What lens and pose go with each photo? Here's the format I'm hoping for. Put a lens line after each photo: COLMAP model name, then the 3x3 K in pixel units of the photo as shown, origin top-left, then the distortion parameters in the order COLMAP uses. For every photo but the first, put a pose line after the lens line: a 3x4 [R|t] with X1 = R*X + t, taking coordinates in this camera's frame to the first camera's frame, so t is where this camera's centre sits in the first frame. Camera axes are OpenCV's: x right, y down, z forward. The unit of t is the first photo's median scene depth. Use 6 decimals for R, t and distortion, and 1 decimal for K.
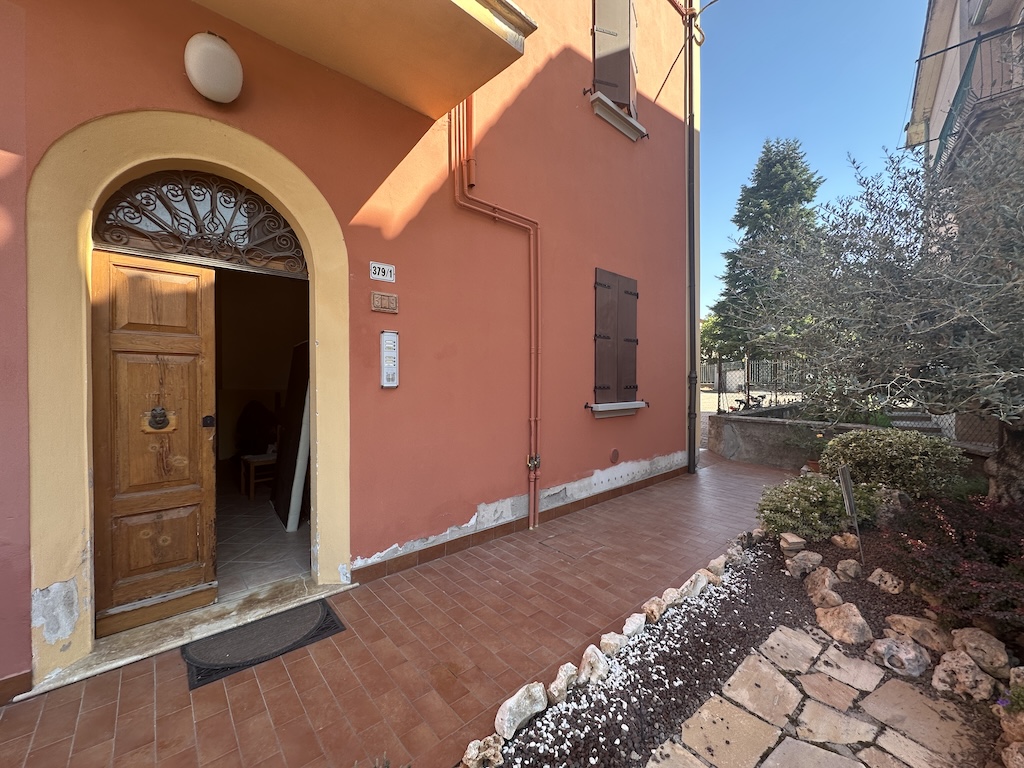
lens RADIAL K [[408.8, 0, 519.3], [0, 408.8, 383.9], [0, 0, 1]] dist [-0.001917, 0.000571]
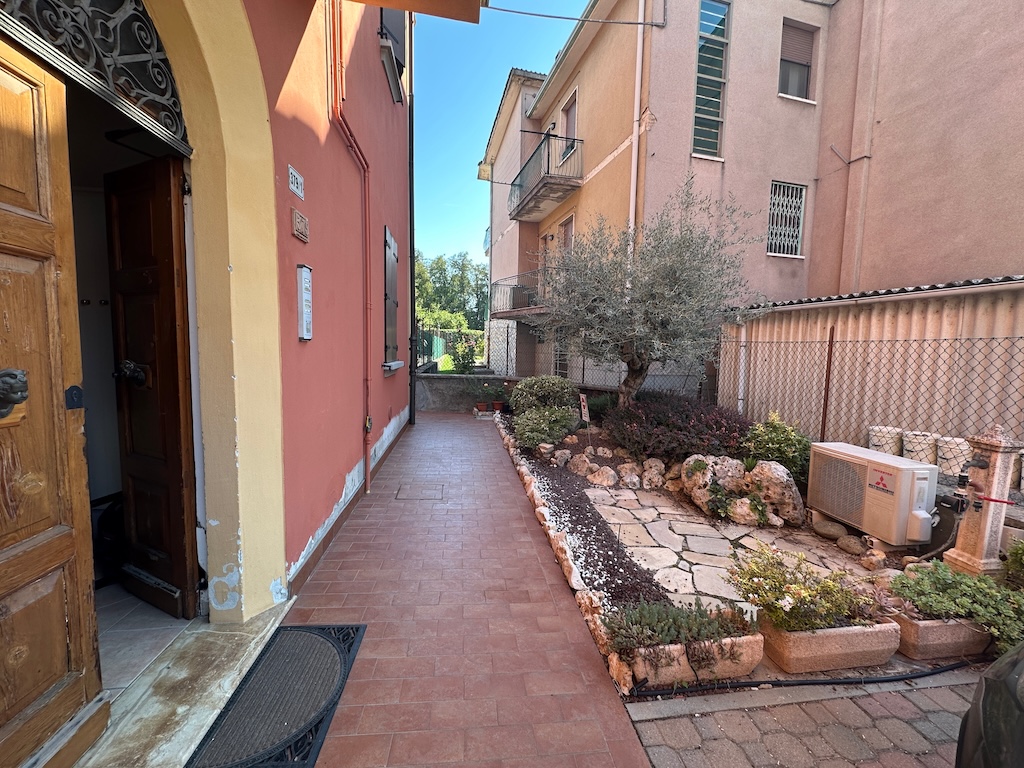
lens RADIAL K [[408.8, 0, 520.0], [0, 408.8, 383.3], [0, 0, 1]] dist [-0.001917, 0.000571]
pose [[0.579557, -0.056242, 0.812989, -0.865364], [-0.014190, 0.996768, 0.079071, 0.027280], [-0.814808, -0.057362, 0.576886, 0.270586]]
